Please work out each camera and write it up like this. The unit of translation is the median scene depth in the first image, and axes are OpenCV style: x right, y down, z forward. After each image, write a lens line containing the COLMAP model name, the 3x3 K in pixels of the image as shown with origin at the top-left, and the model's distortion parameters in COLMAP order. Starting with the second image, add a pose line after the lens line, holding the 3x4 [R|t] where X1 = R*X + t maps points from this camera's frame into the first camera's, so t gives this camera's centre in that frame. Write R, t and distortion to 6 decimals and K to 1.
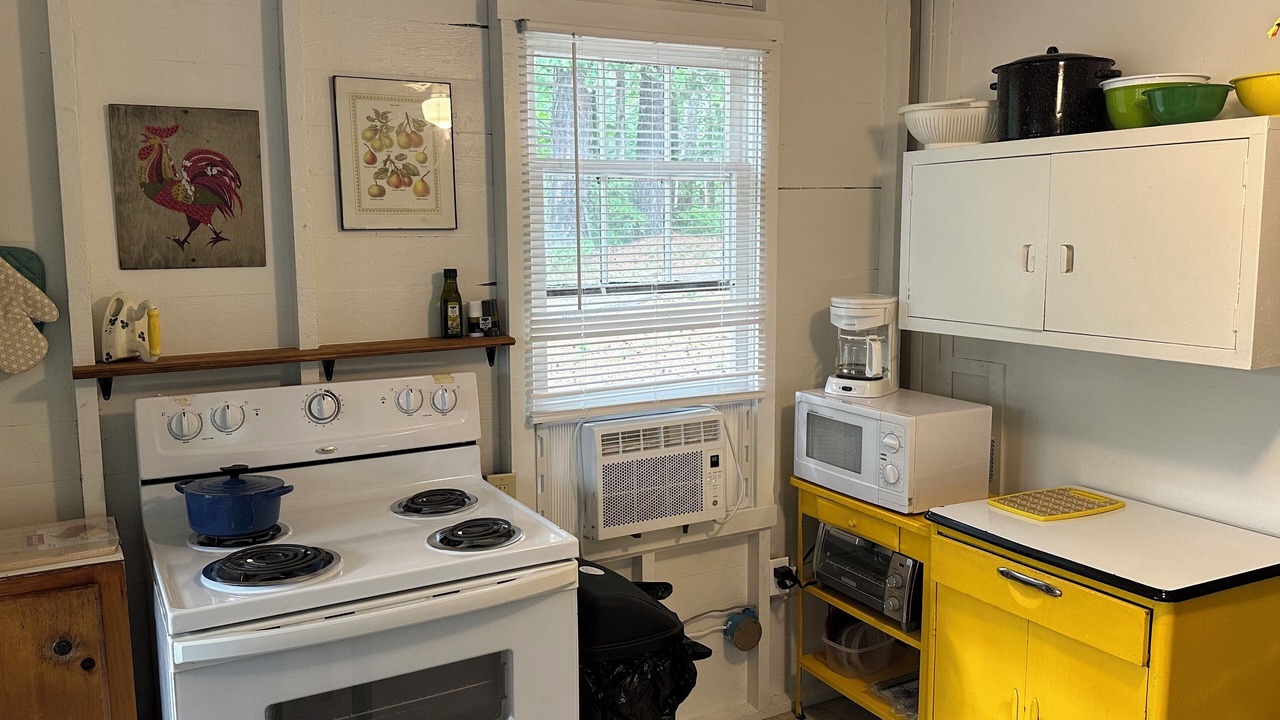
lens RADIAL K [[1007.8, 0, 632.4], [0, 1007.8, 356.9], [0, 0, 1]] dist [0.117930, -0.179448]
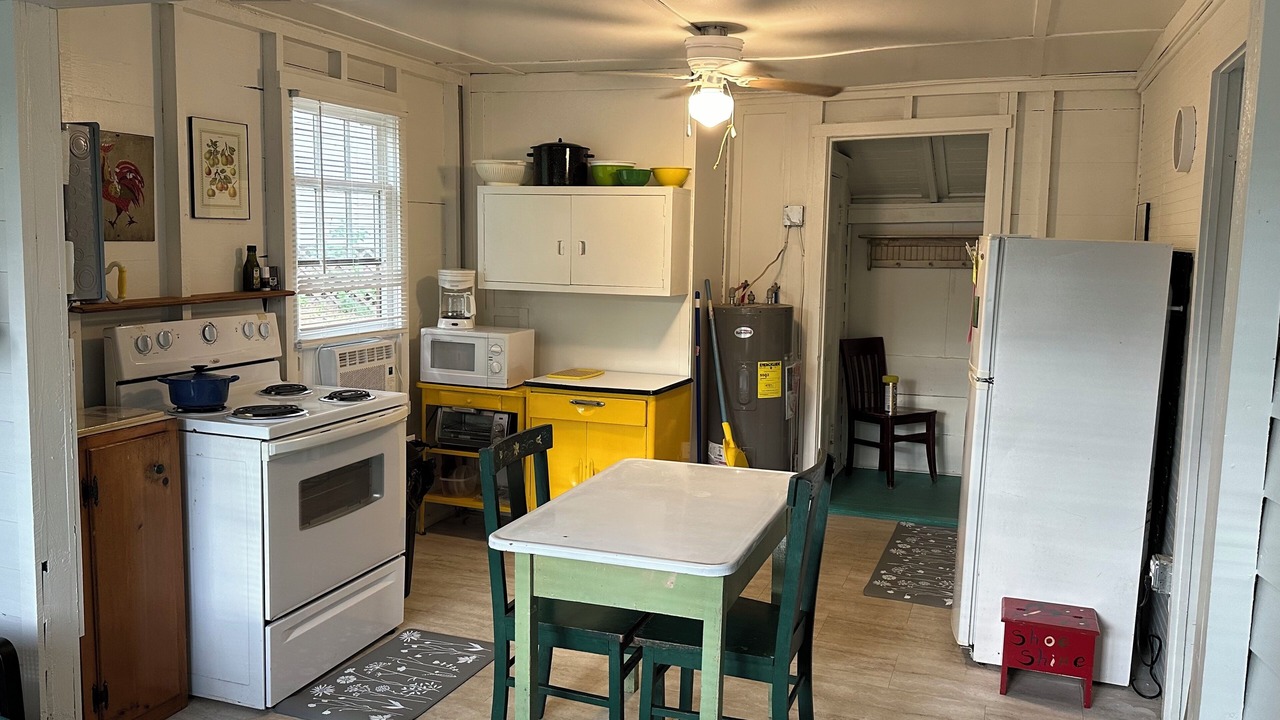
lens RADIAL K [[1007.8, 0, 652.9], [0, 1007.8, 356.2], [0, 0, 1]] dist [0.117930, -0.179448]
pose [[0.751009, -0.052267, 0.658220, -0.751240], [0.055443, 0.998333, 0.016016, 0.087654], [-0.657960, 0.024466, 0.752655, -0.550382]]
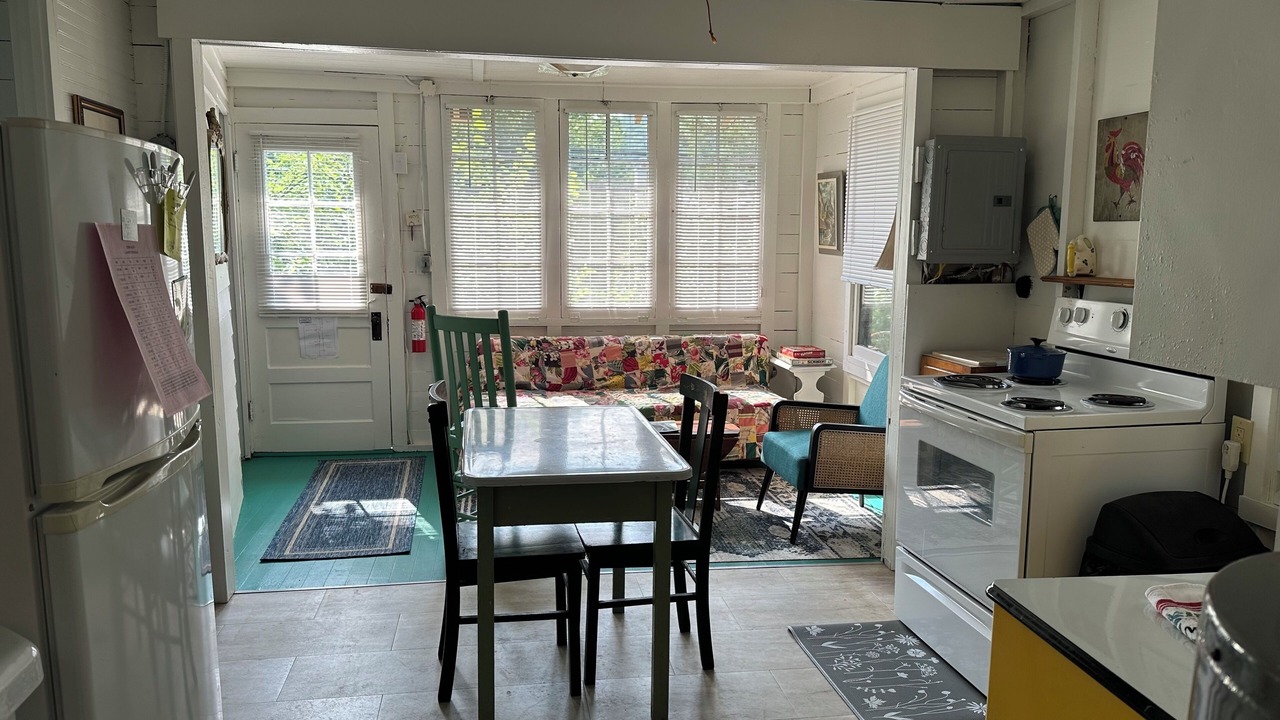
lens RADIAL K [[1007.8, 0, 642.2], [0, 1007.8, 368.2], [0, 0, 1]] dist [0.117930, -0.179448]
pose [[-0.323397, 0.143296, -0.935351, 1.150414], [-0.115937, 0.975020, 0.189458, -0.071748], [0.939134, 0.169711, -0.298705, 0.745298]]
